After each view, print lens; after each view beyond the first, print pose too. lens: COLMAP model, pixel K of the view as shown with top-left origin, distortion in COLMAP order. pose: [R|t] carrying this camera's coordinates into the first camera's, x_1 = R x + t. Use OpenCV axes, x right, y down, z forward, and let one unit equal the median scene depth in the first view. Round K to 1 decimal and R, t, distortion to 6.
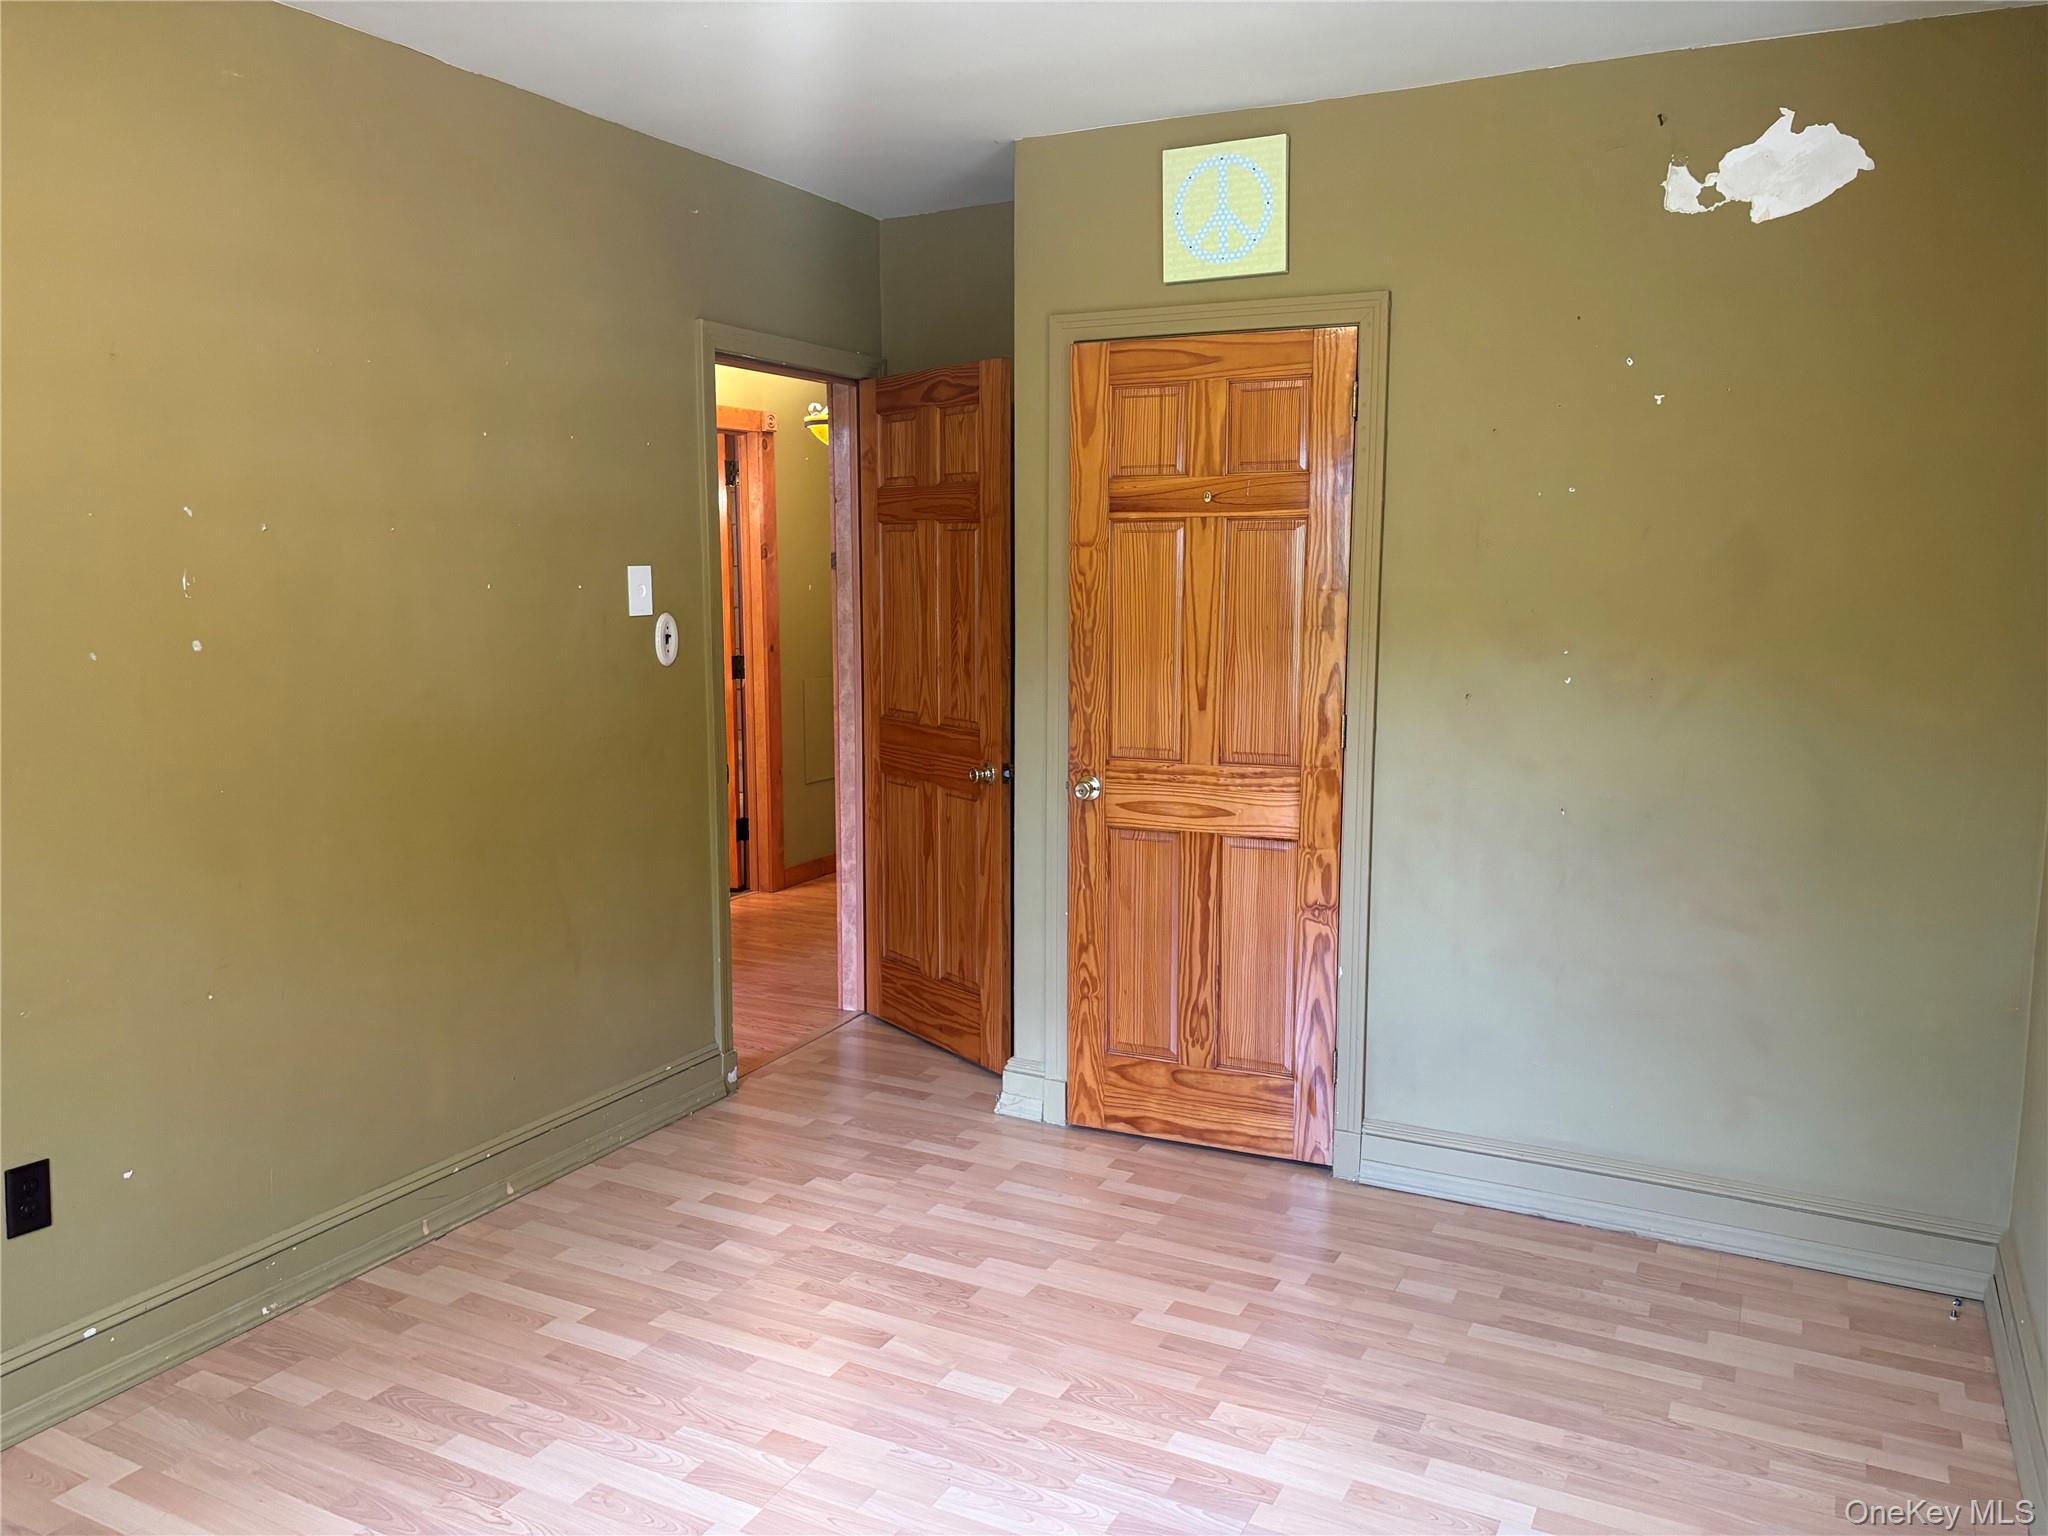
lens RADIAL K [[1543.3, 0, 1024.0], [0, 1543.3, 768.0], [0, 0, 1]] dist [0.176402, -0.278514]
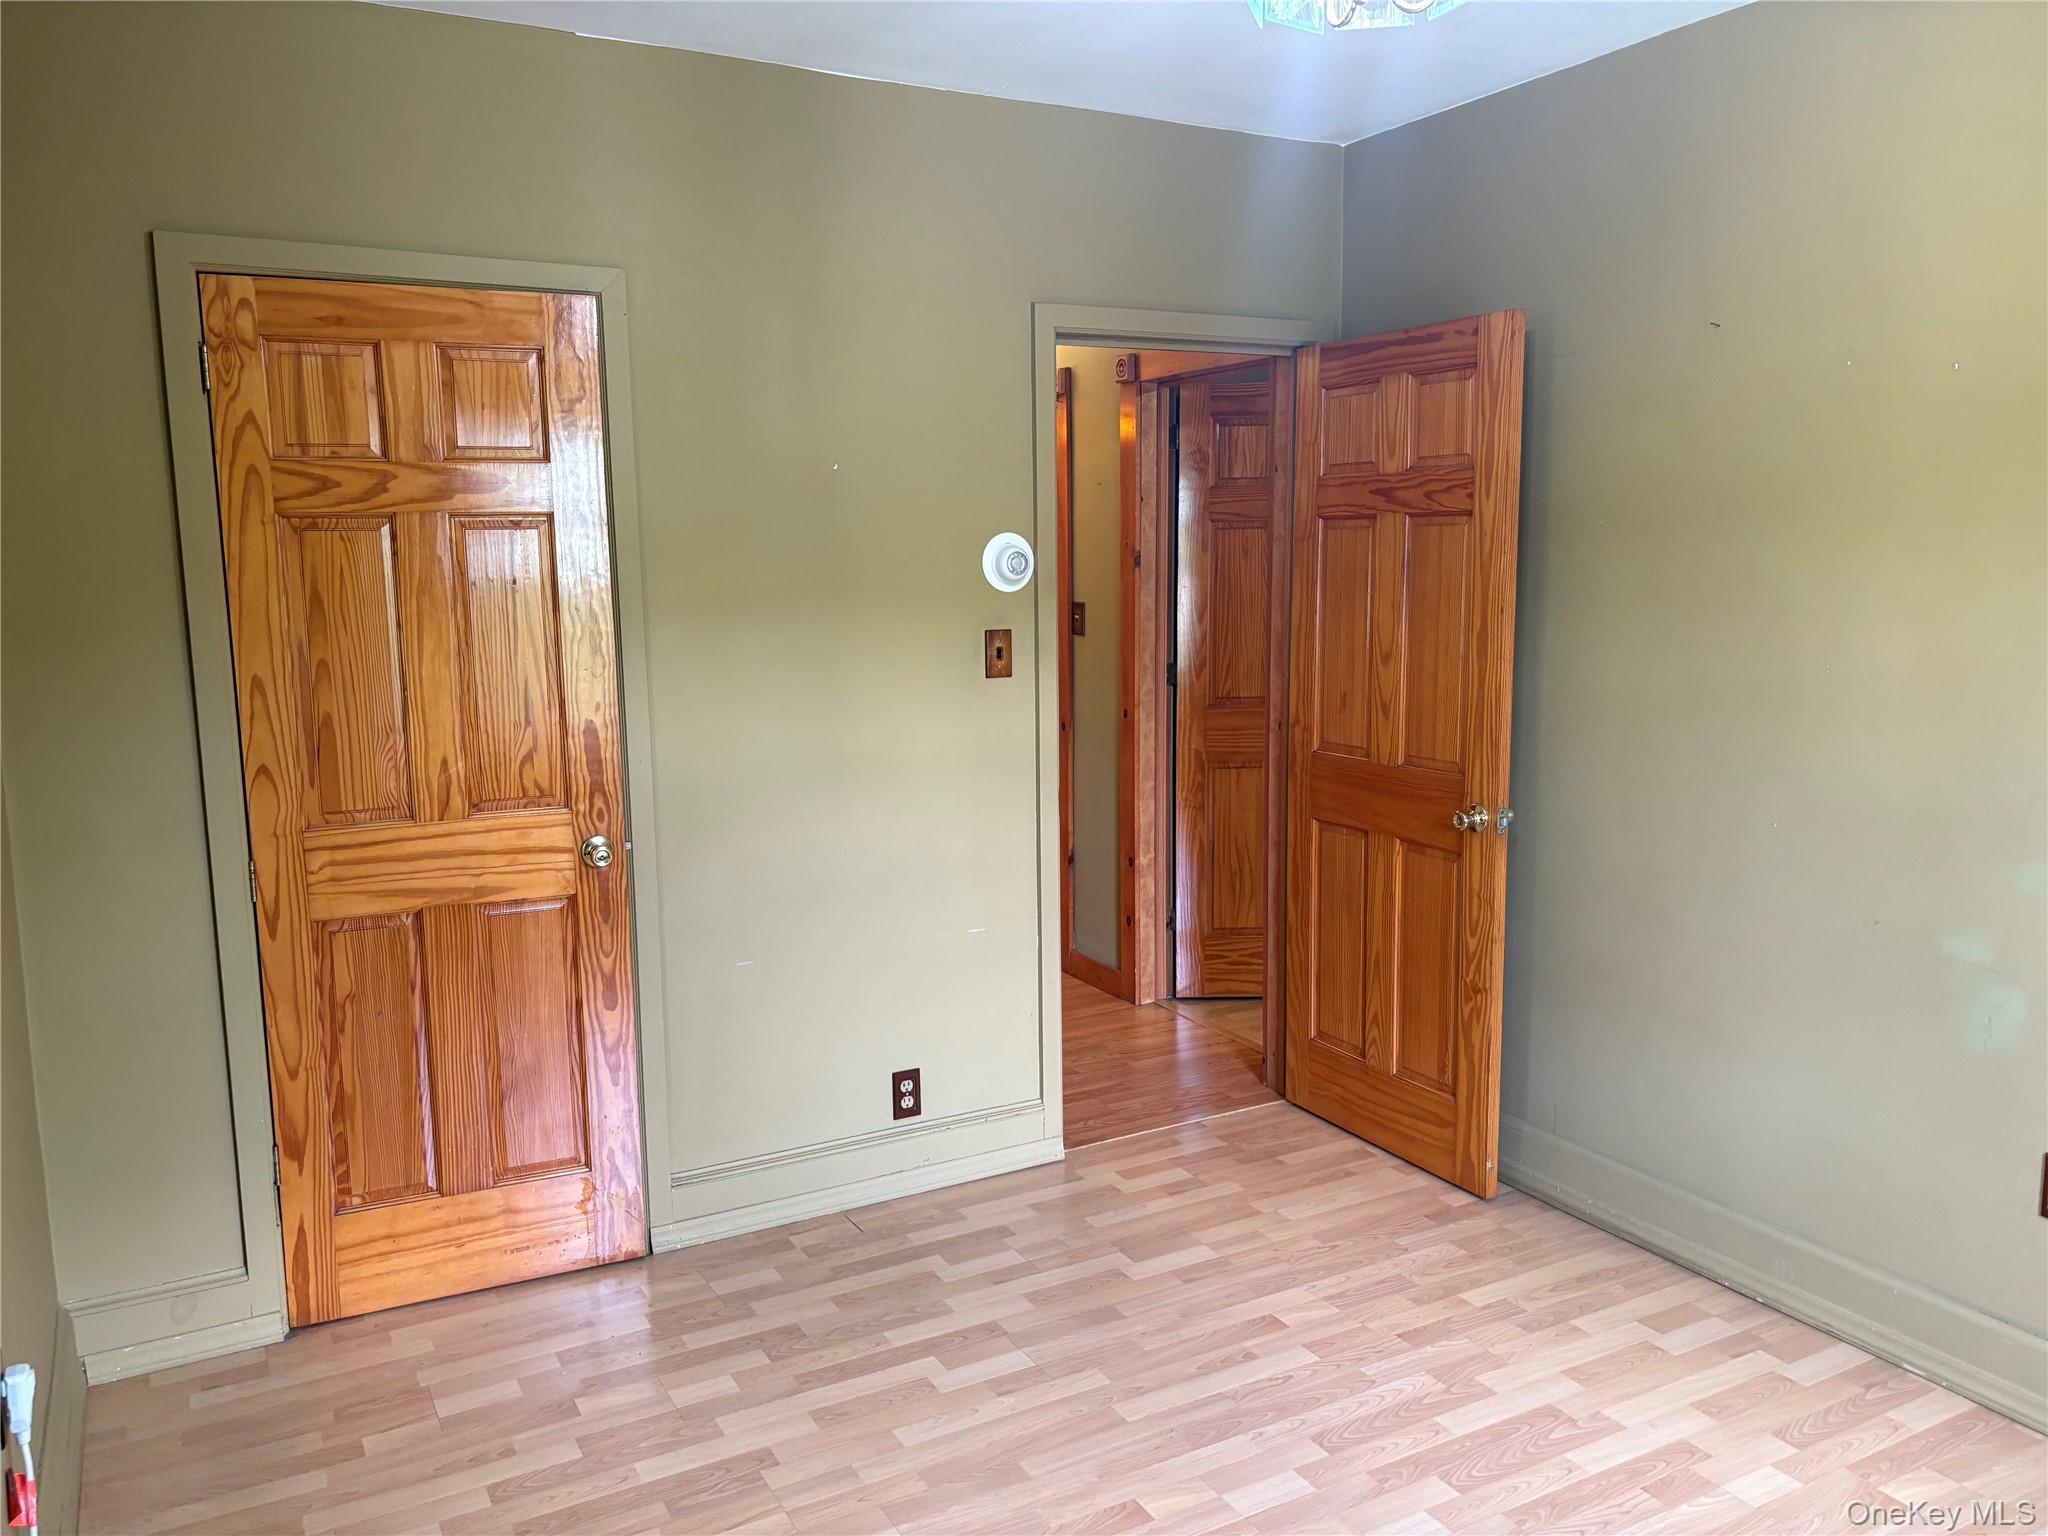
lens RADIAL K [[1542.3, 0, 1024.0], [0, 1542.3, 768.0], [0, 0, 1]] dist [0.007290, -0.000698]
pose [[0.571718, -0.134255, 0.809391, -0.960036], [0.125853, 0.989196, 0.075182, -0.081929], [-0.810740, 0.058881, 0.582437, 0.473733]]
